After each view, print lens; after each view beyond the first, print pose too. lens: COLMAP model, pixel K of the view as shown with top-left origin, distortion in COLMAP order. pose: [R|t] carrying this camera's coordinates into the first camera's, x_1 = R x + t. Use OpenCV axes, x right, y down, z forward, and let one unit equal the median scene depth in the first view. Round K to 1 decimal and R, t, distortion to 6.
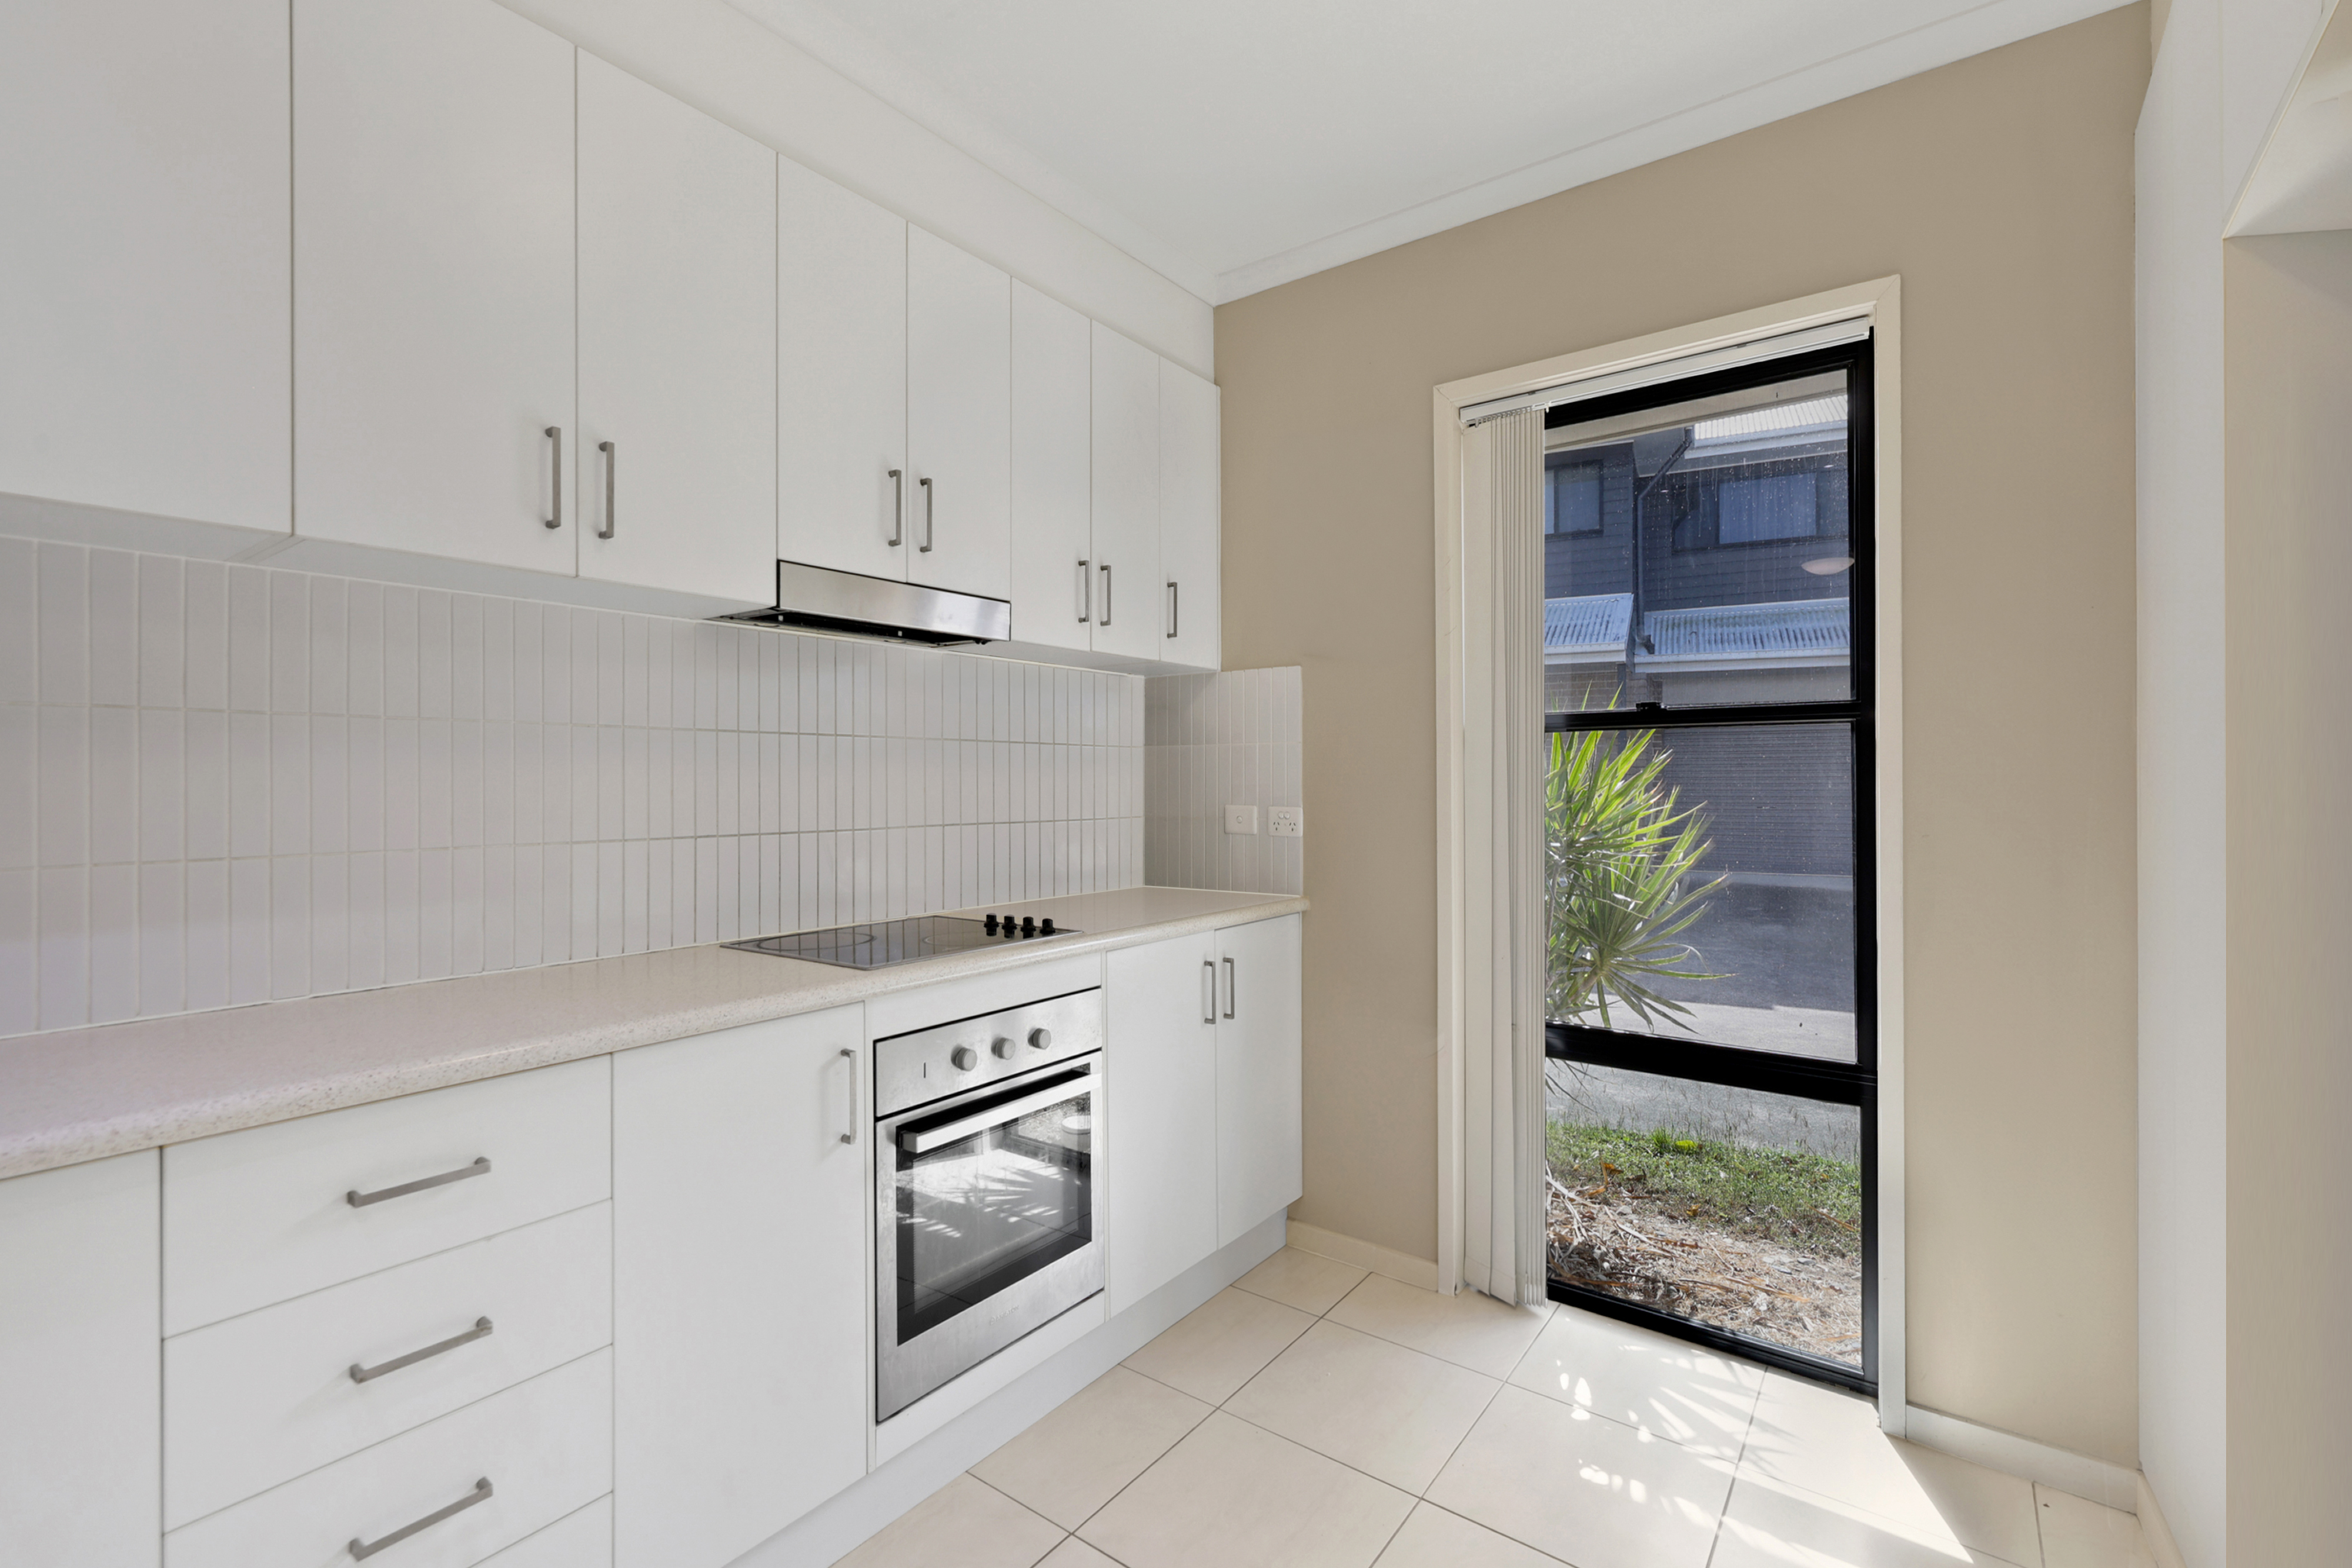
lens RADIAL K [[965.6, 0, 1177.6], [0, 965.6, 783.0], [0, 0, 1]] dist [0.003690, 0.000352]
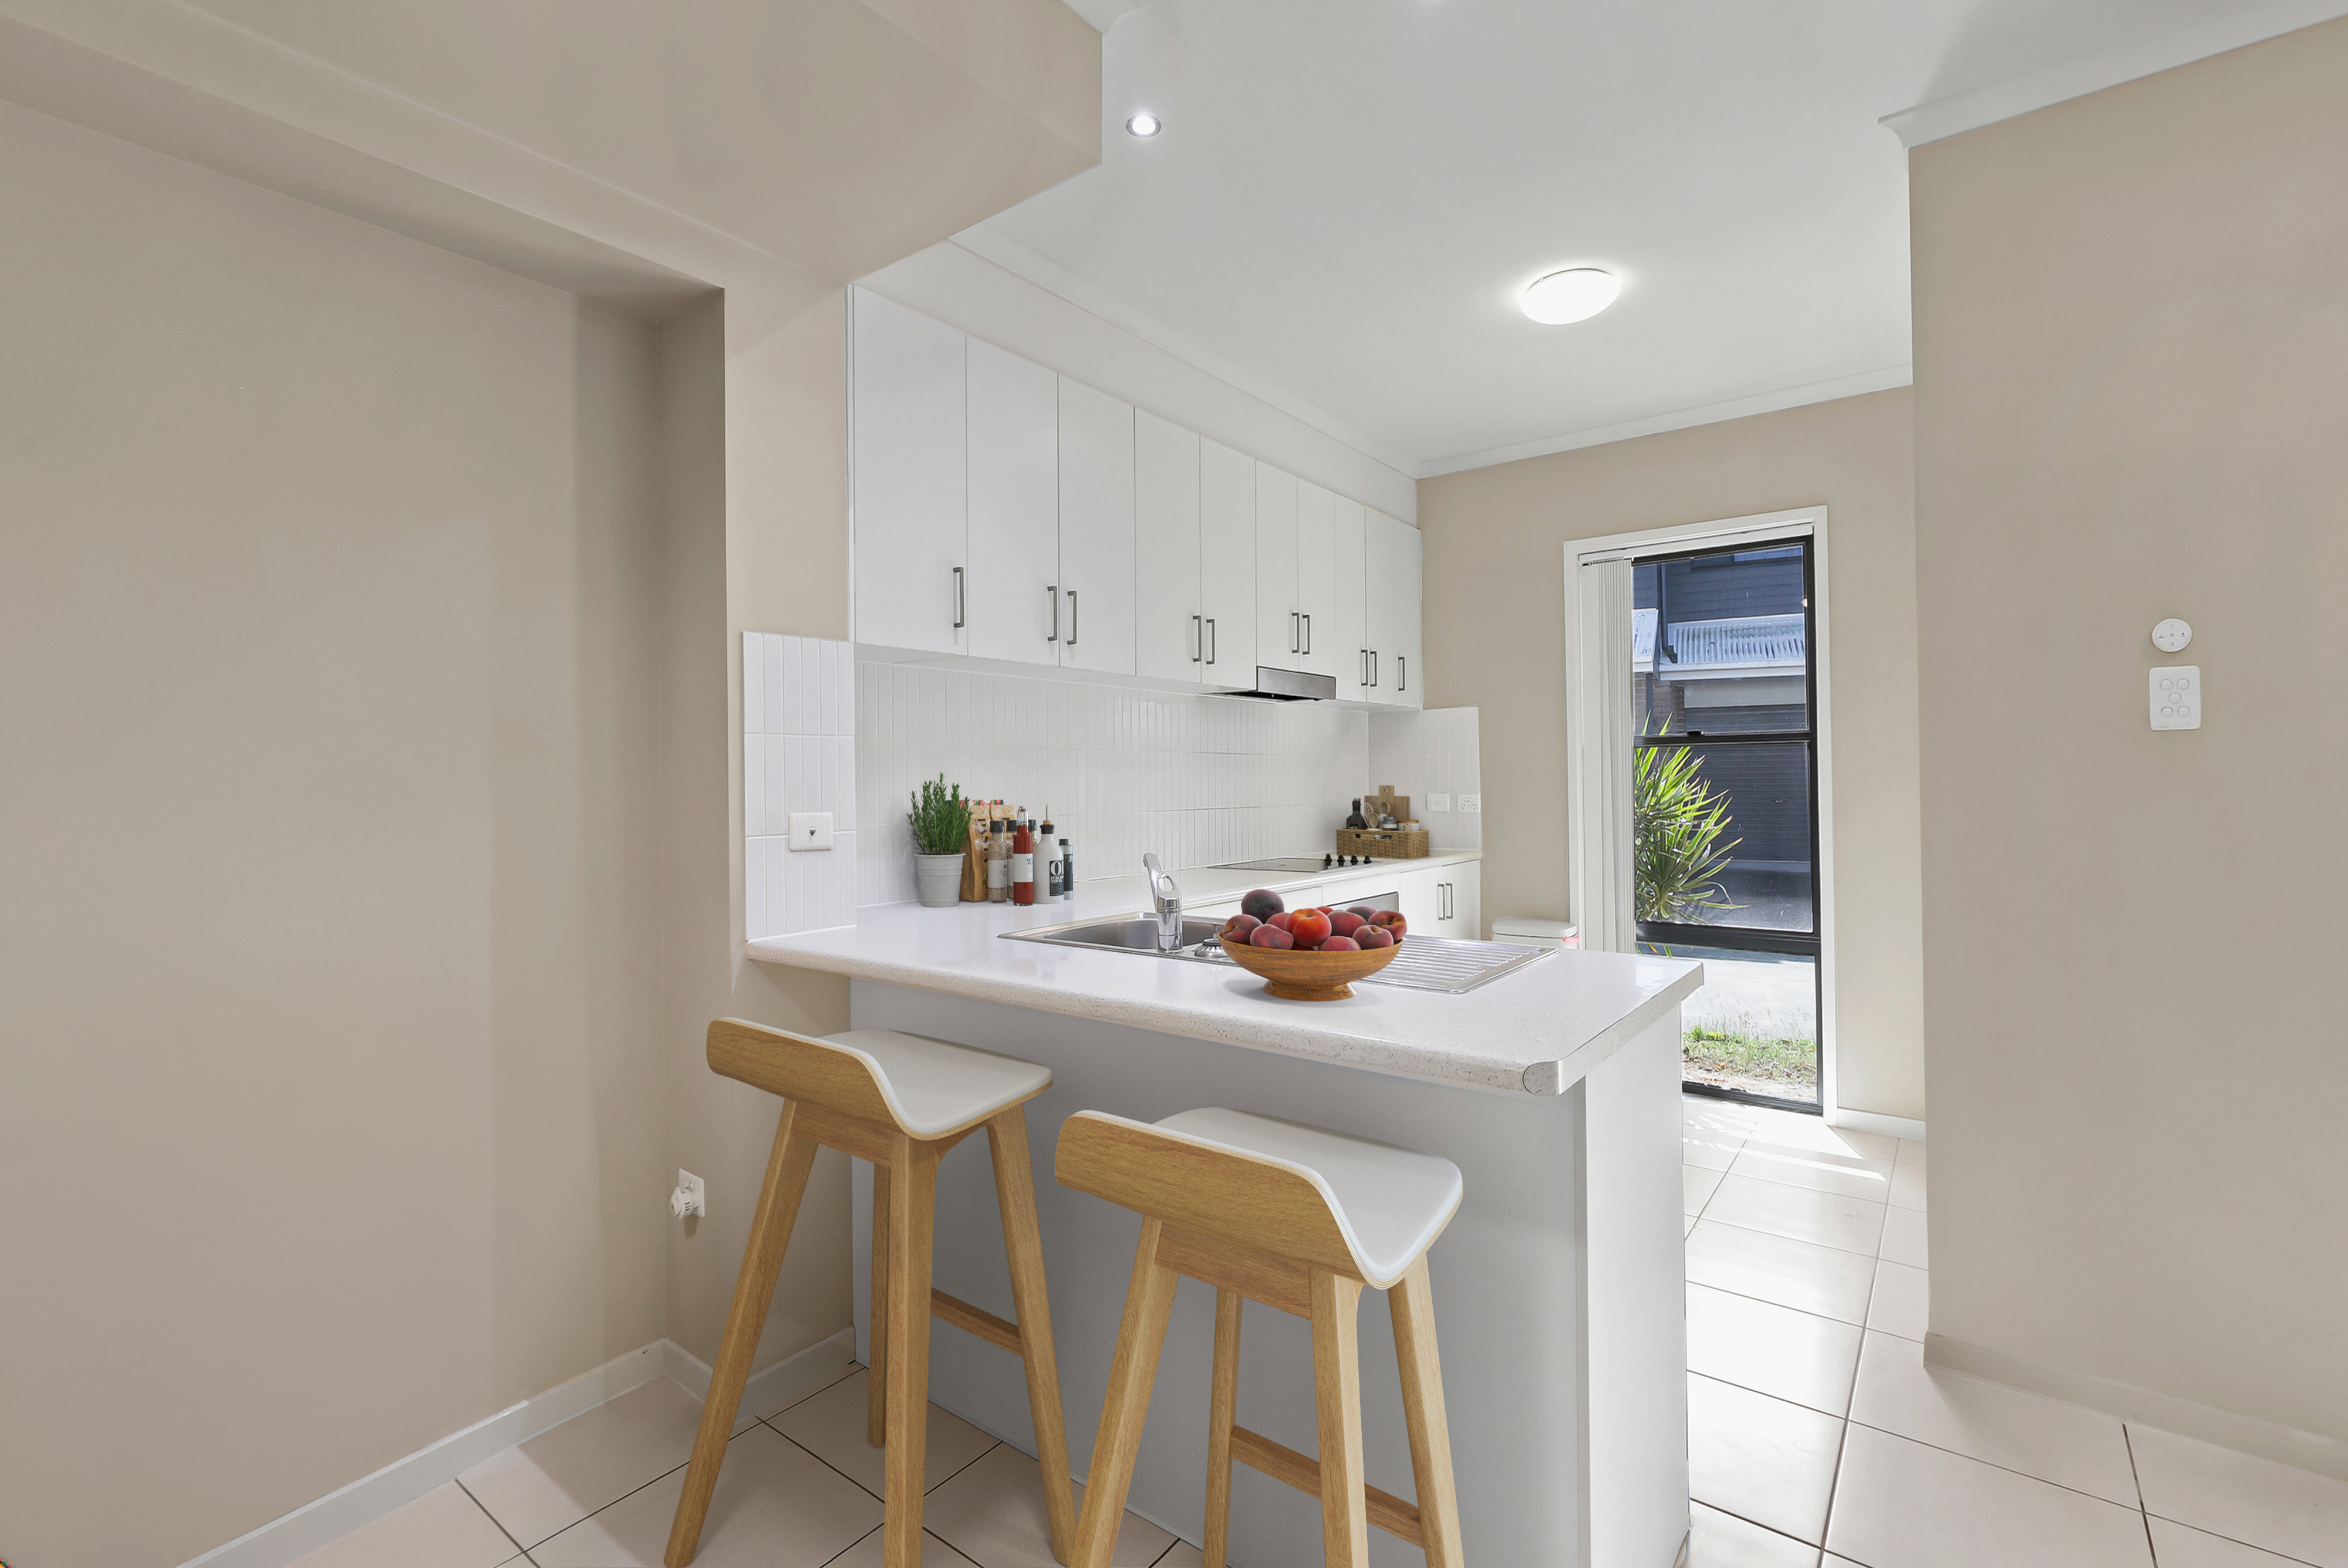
lens RADIAL K [[1033.0, 0, 1173.6], [0, 1033.0, 774.6], [0, 0, 1]] dist [-0.002494, -0.000135]
pose [[0.999917, -0.006979, 0.010809, -0.364004], [0.007079, 0.999932, -0.009254, 0.003951], [-0.010743, 0.009329, 0.999899, -0.654472]]
